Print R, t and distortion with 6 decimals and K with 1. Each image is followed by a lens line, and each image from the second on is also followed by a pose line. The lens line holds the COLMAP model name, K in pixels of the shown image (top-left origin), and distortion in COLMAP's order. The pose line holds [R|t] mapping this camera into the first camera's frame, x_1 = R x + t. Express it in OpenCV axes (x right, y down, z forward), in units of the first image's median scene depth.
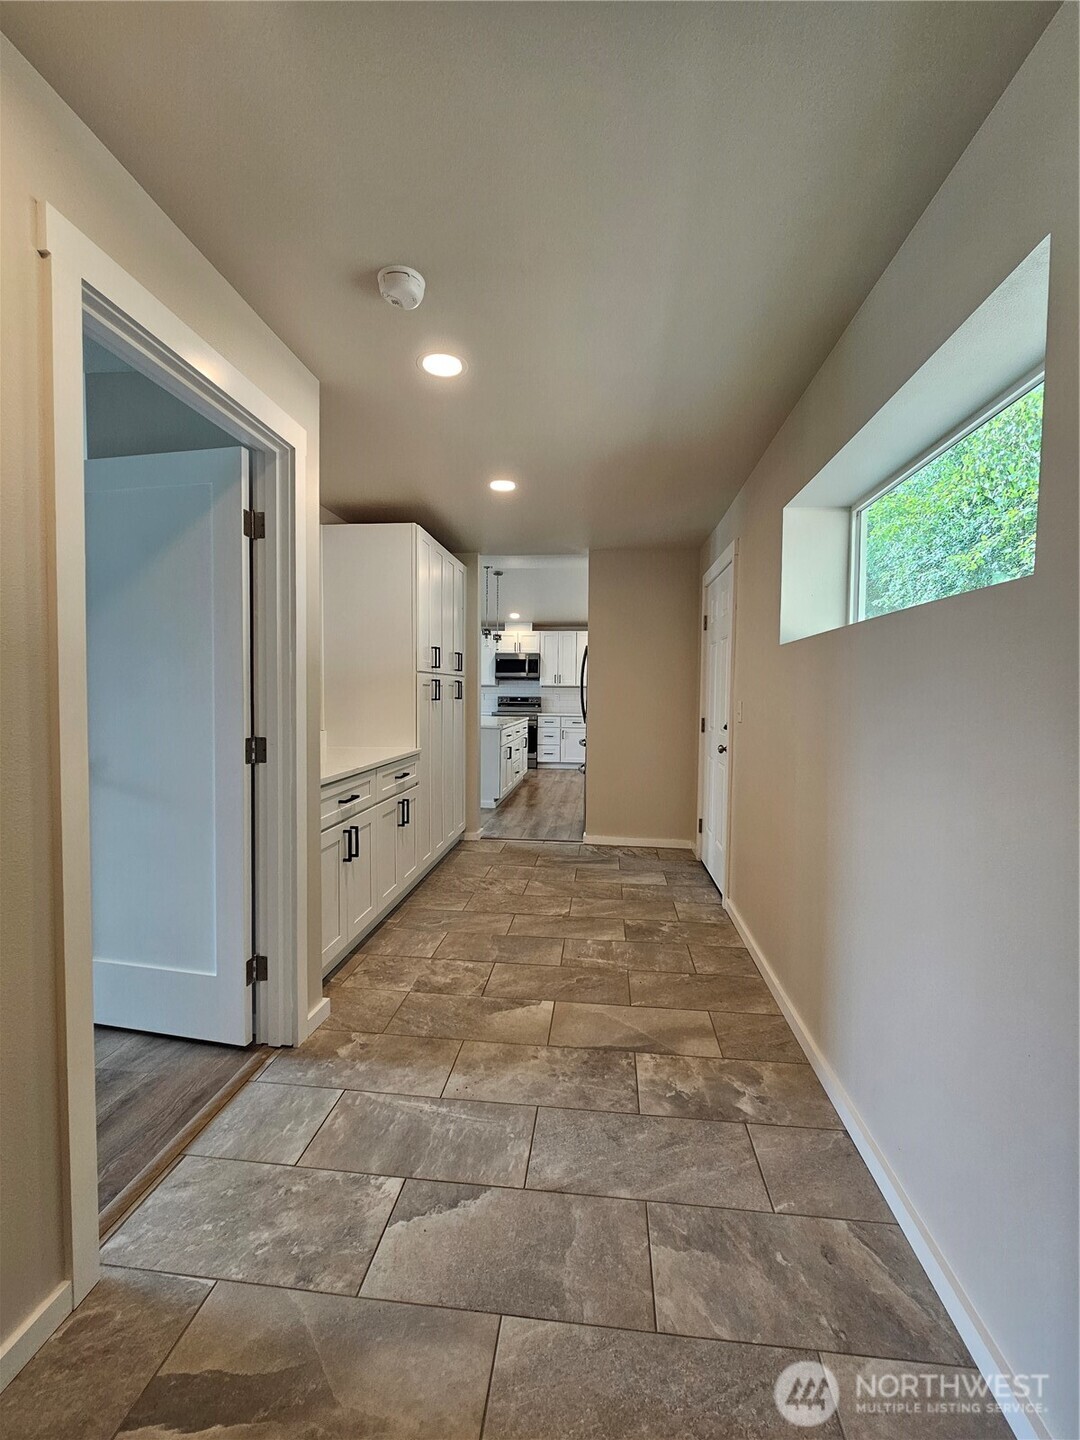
lens RADIAL K [[591.7, 0, 540.3], [0, 591.7, 720.7], [0, 0, 1]] dist [-0.003778, 0.001062]
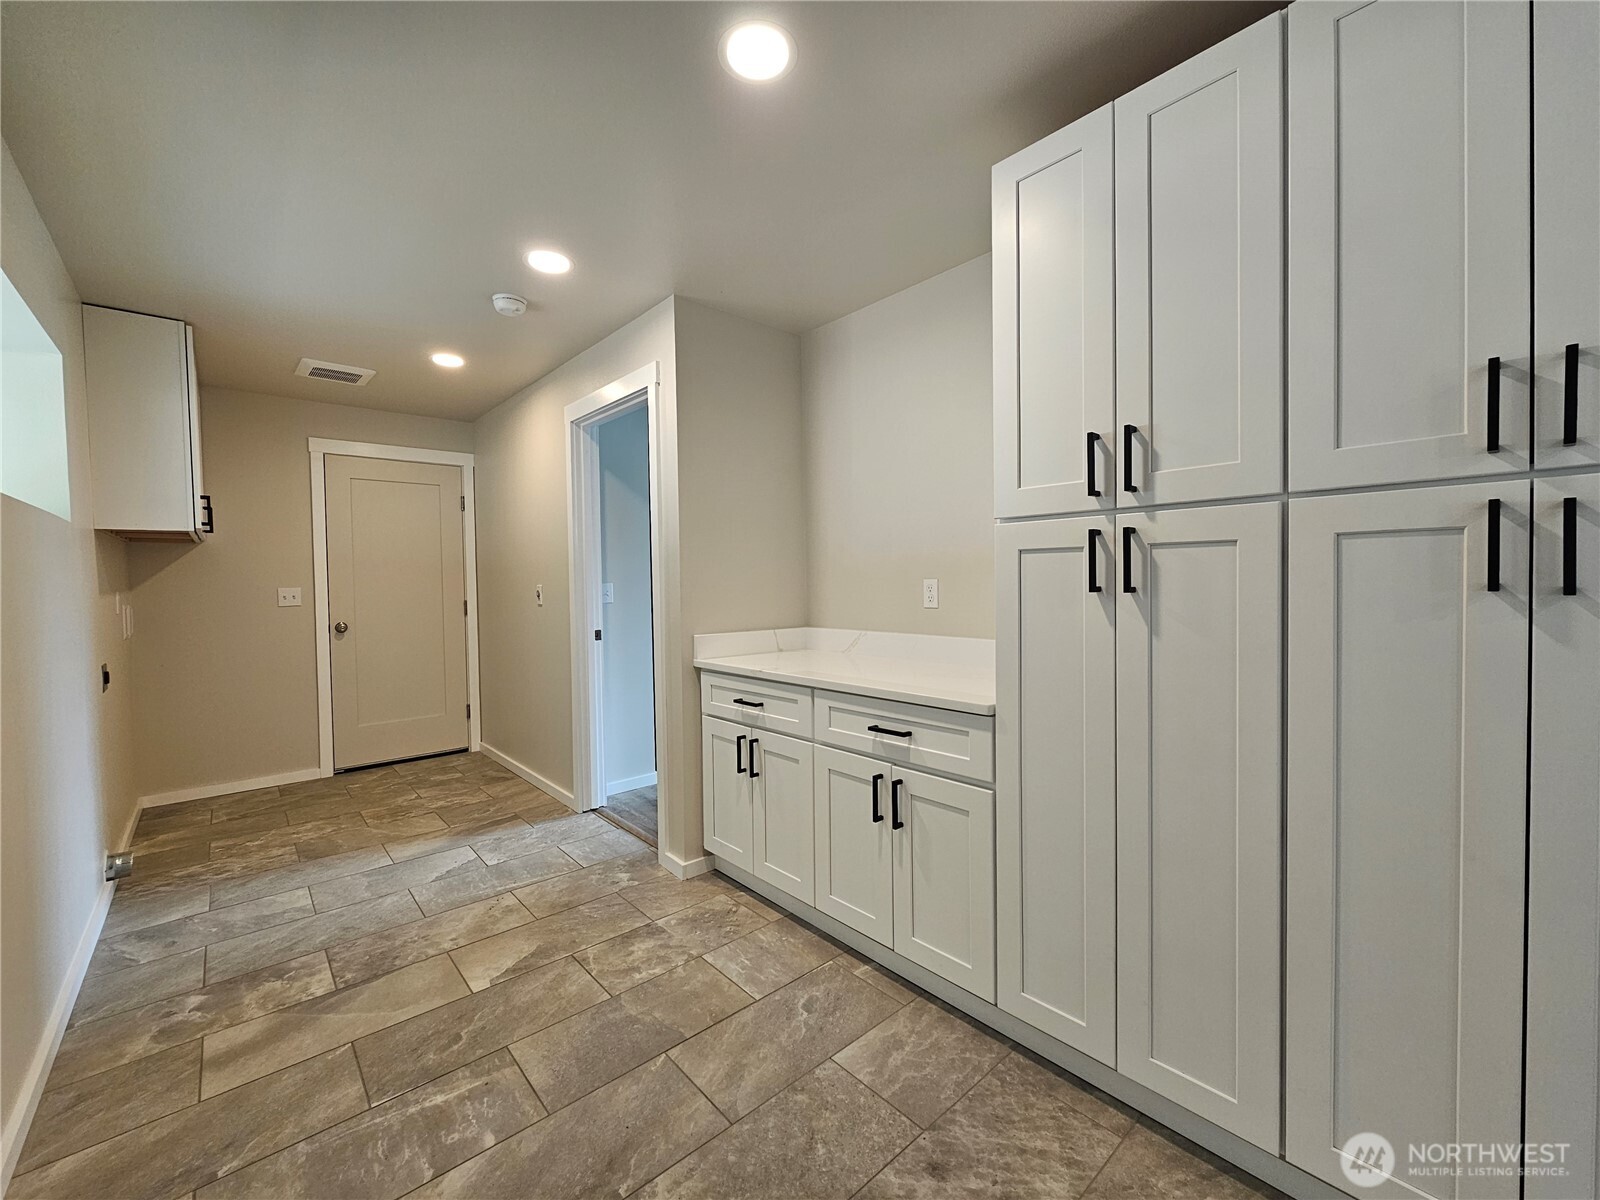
lens RADIAL K [[657.4, 0, 801.2], [0, 657.4, 593.2], [0, 0, 1]] dist [-0.003778, 0.001062]
pose [[-0.673326, 0.015433, -0.739185, 0.381259], [-0.027544, 0.998564, 0.045938, -0.083640], [0.738832, 0.051291, -0.671934, 2.005675]]
